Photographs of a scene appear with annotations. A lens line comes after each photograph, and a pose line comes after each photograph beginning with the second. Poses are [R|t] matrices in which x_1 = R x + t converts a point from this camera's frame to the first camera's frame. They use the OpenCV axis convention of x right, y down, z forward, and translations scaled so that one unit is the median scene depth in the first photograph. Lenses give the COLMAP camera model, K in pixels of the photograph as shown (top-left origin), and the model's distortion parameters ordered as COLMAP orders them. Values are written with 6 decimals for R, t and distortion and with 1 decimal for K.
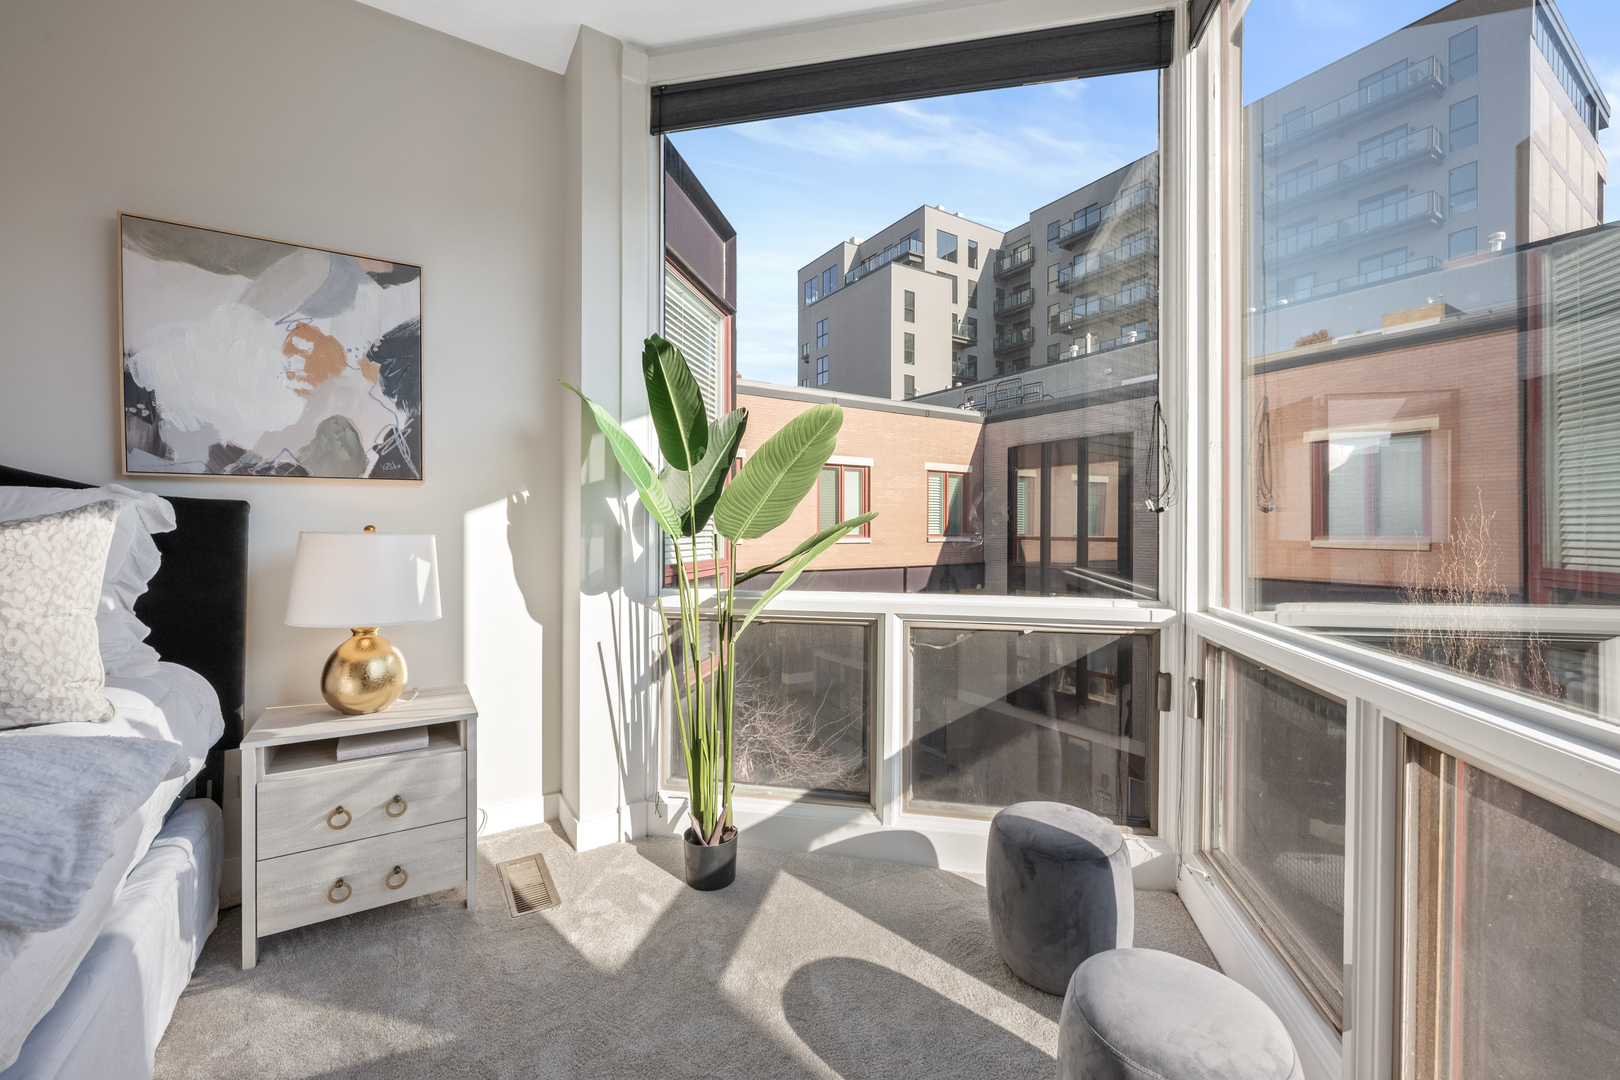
lens RADIAL K [[635.9, 0, 812.8], [0, 635.9, 532.1], [0, 0, 1]] dist [-0.000669, -0.000563]
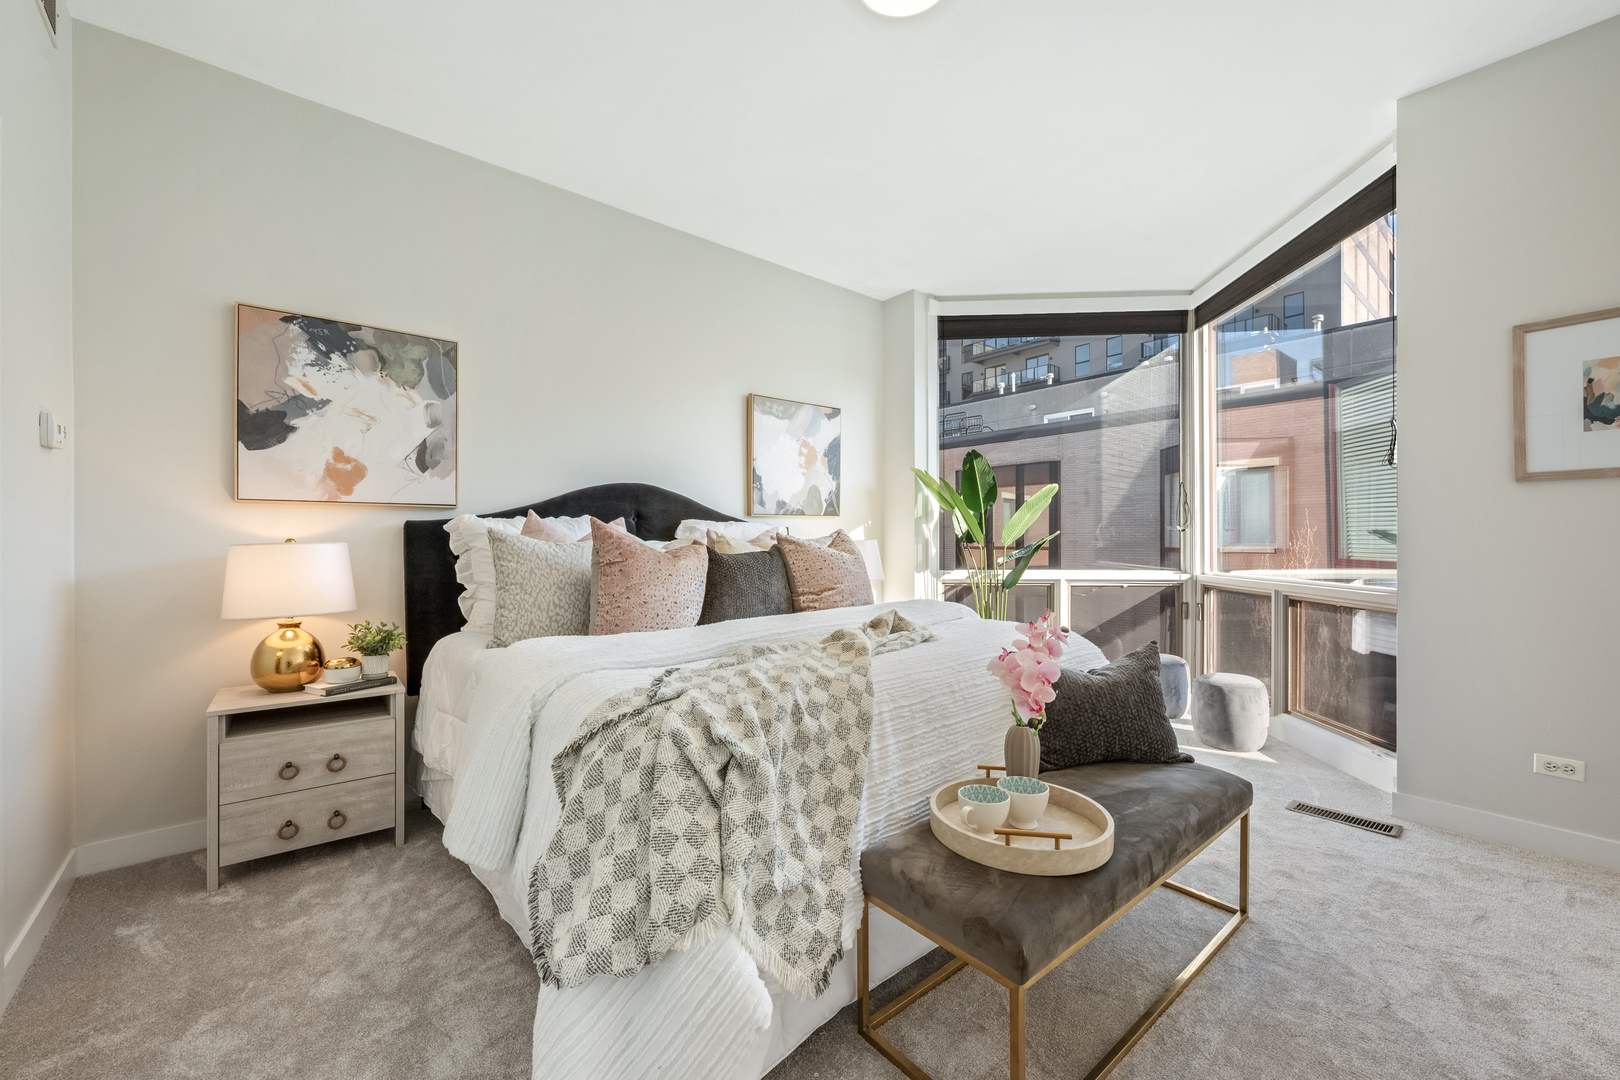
lens RADIAL K [[635.9, 0, 809.4], [0, 635.9, 544.3], [0, 0, 1]] dist [-0.000669, -0.000563]
pose [[0.989464, -0.007172, 0.144599, -1.036168], [0.007297, 0.999973, -0.000331, 0.006877], [-0.144593, 0.001383, 0.989490, -0.986265]]
